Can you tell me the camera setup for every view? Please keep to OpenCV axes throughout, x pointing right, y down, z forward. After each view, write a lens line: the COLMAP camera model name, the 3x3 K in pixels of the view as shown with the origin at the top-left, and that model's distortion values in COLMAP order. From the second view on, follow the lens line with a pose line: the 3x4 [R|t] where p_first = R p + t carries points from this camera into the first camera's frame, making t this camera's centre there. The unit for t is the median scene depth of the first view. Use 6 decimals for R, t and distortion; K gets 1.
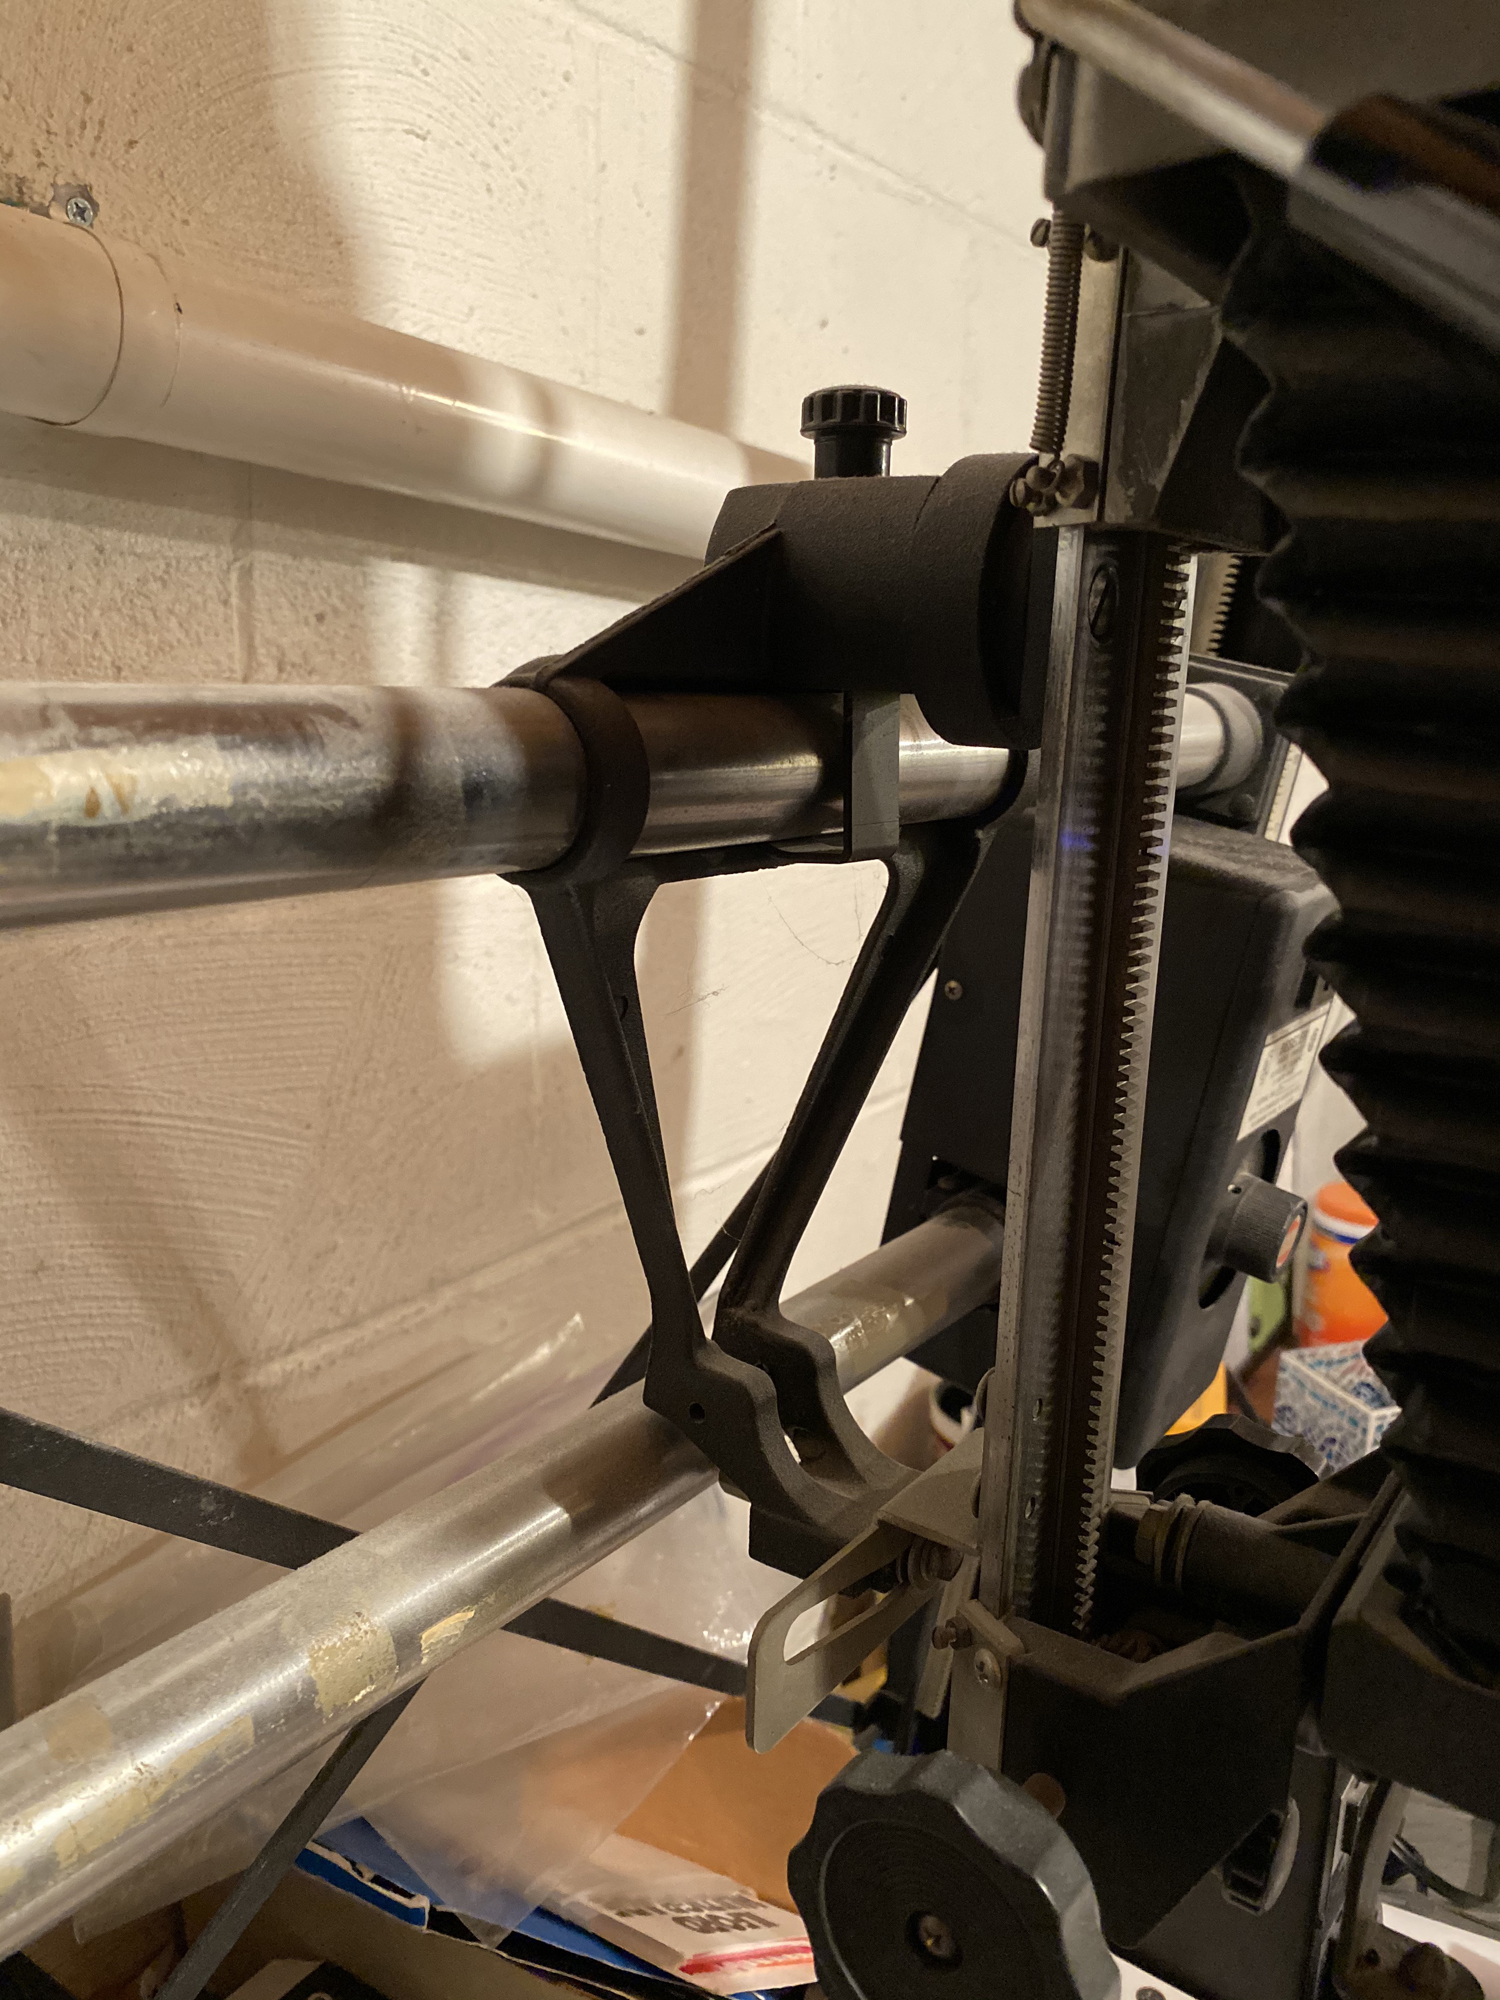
lens RADIAL K [[1580.9, 0, 748.5], [0, 1580.9, 1044.1], [0, 0, 1]] dist [0.009020, -0.058805]
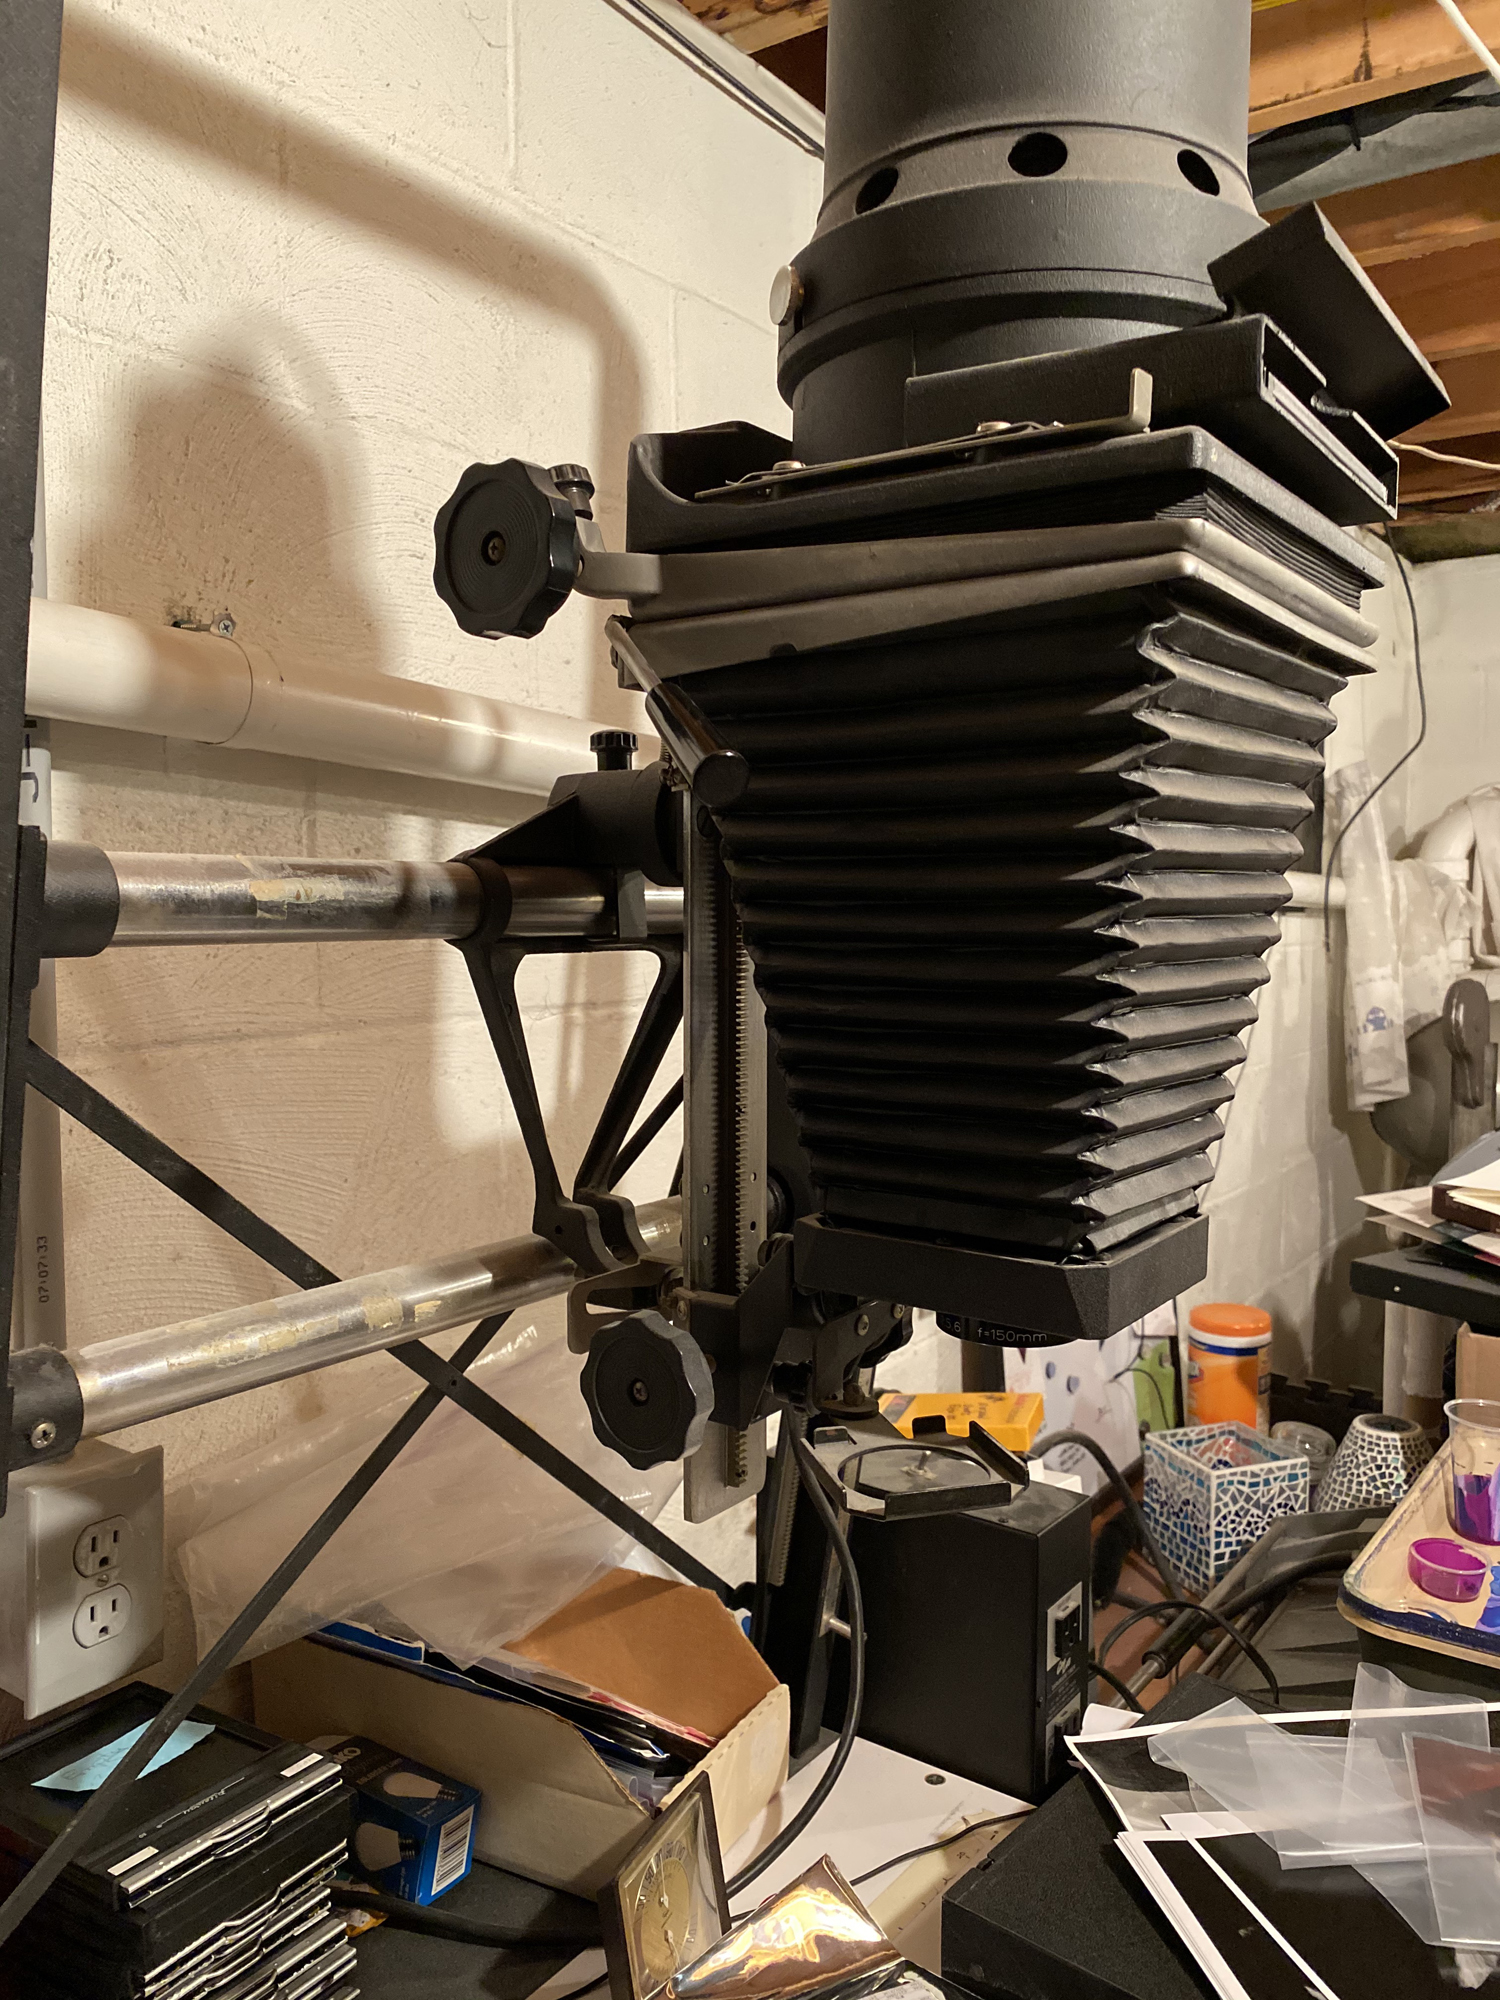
lens RADIAL K [[1580.9, 0, 748.5], [0, 1580.9, 1044.1], [0, 0, 1]] dist [0.009020, -0.058805]
pose [[0.999506, -0.031160, -0.004048, 0.130069], [0.030234, 0.988794, -0.146195, 0.177797], [0.008558, 0.146001, 0.989247, -0.574694]]
